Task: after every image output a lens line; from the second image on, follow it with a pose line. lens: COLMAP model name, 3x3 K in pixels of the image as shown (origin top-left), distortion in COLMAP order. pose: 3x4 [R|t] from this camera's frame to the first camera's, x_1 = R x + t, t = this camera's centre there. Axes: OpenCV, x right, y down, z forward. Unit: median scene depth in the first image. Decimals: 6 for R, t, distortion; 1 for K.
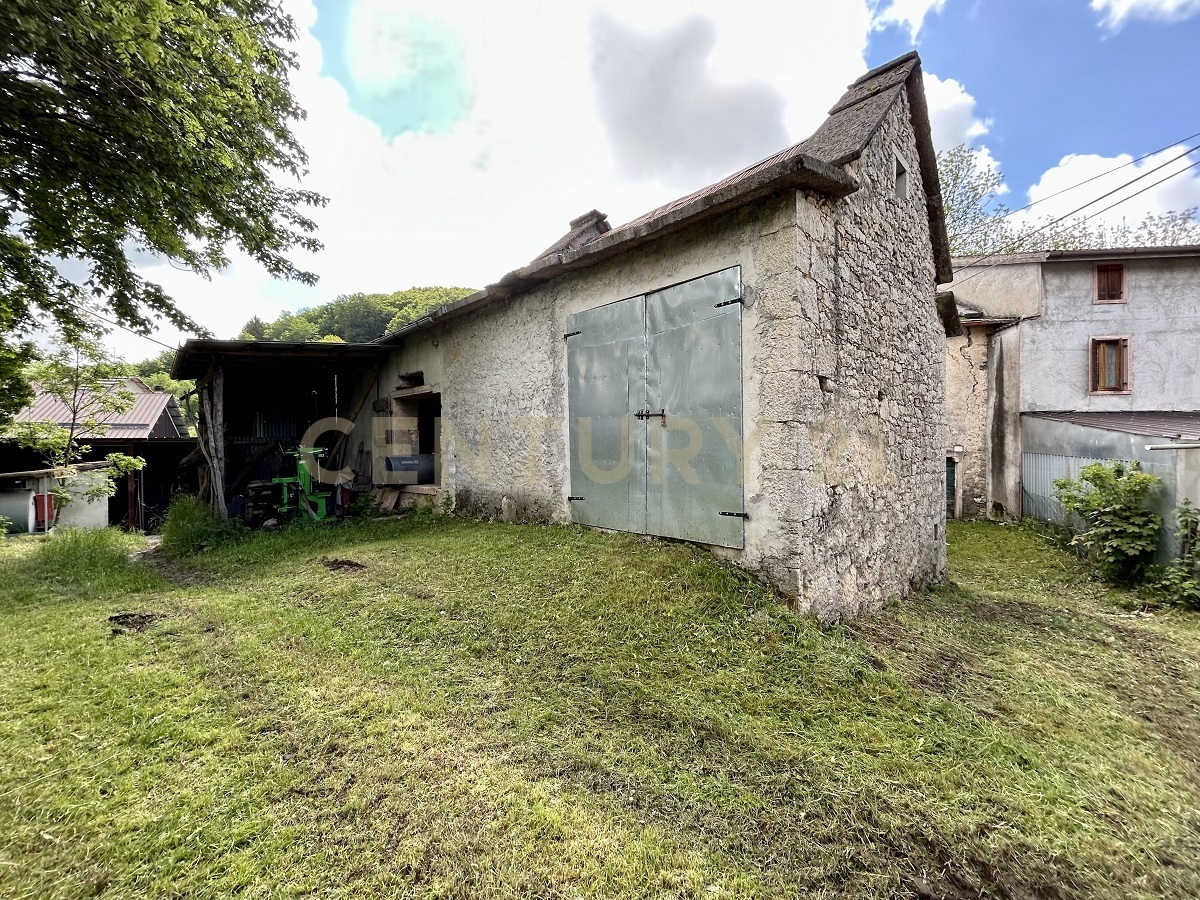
lens RADIAL K [[478.1, 0, 600.0], [0, 478.1, 450.0], [0, 0, 1]] dist [0.000327, 0.000031]
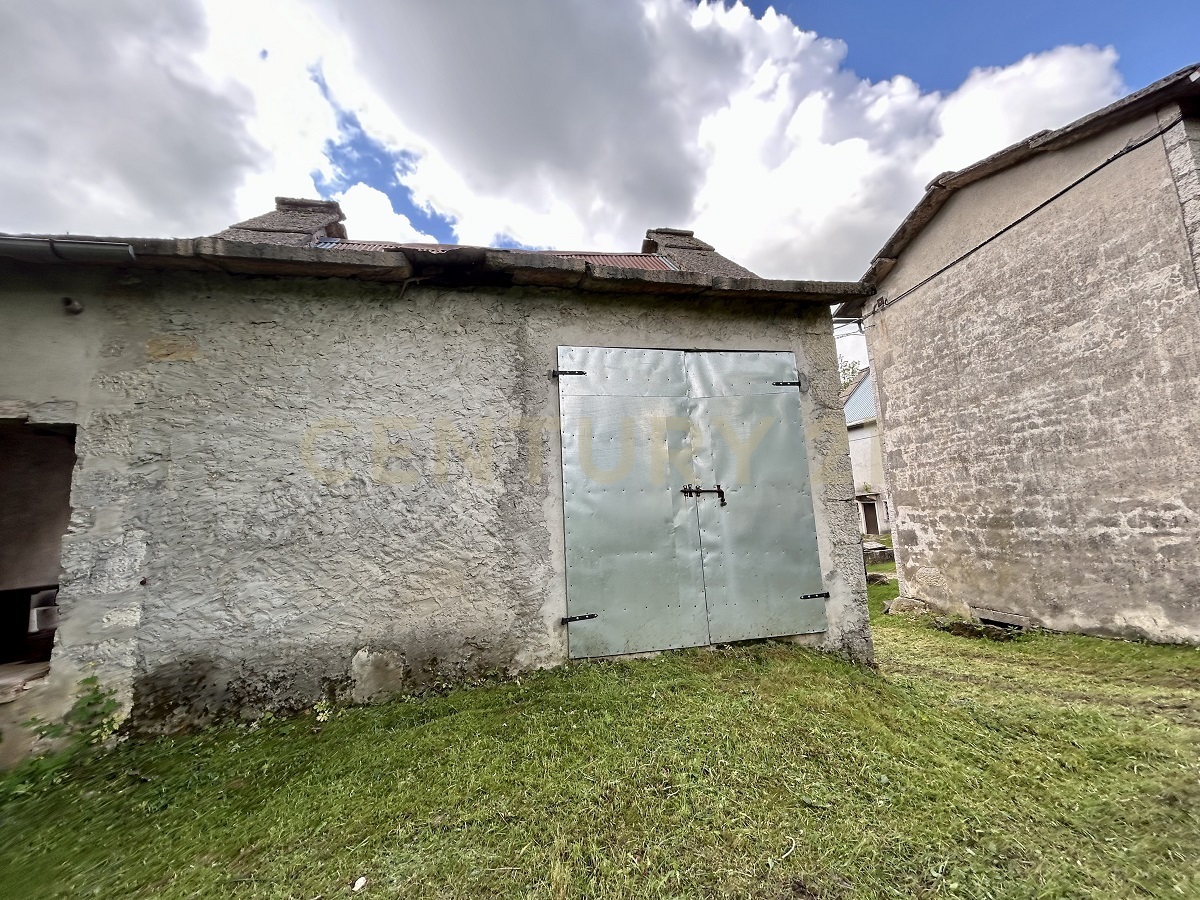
lens RADIAL K [[480.5, 0, 602.1], [0, 480.5, 450.3], [0, 0, 1]] dist [0.000234, 0.000181]
pose [[0.556110, 0.105879, 0.824337, -0.568255], [0.051590, 0.985542, -0.161387, -0.014953], [-0.829506, 0.132276, 0.542607, 0.567888]]
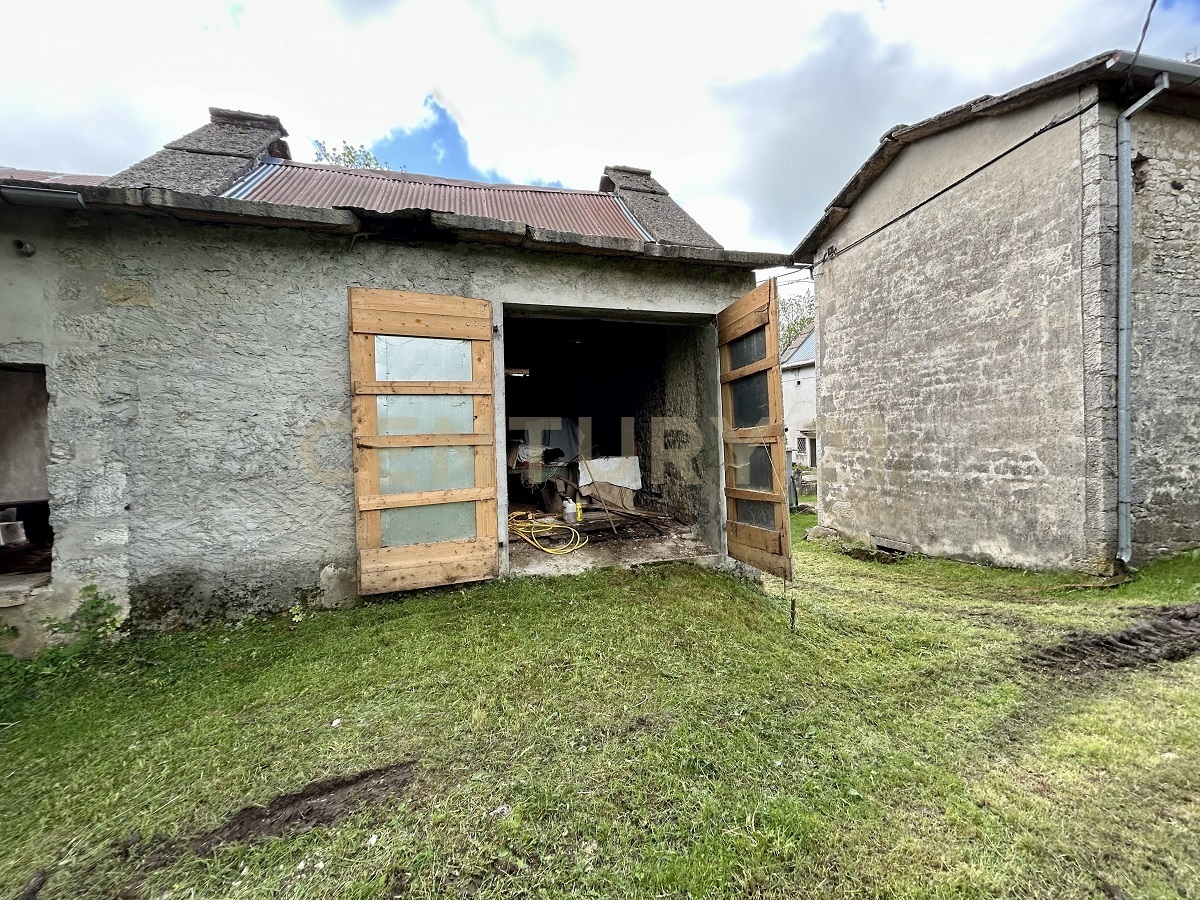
lens RADIAL K [[478.1, 0, 600.0], [0, 478.1, 450.0], [0, 0, 1]] dist [0.000327, 0.000031]
pose [[0.497586, -0.006949, 0.867387, -0.623903], [0.024607, 0.999679, -0.006107, -0.037645], [-0.867066, 0.024383, 0.497597, 0.474986]]
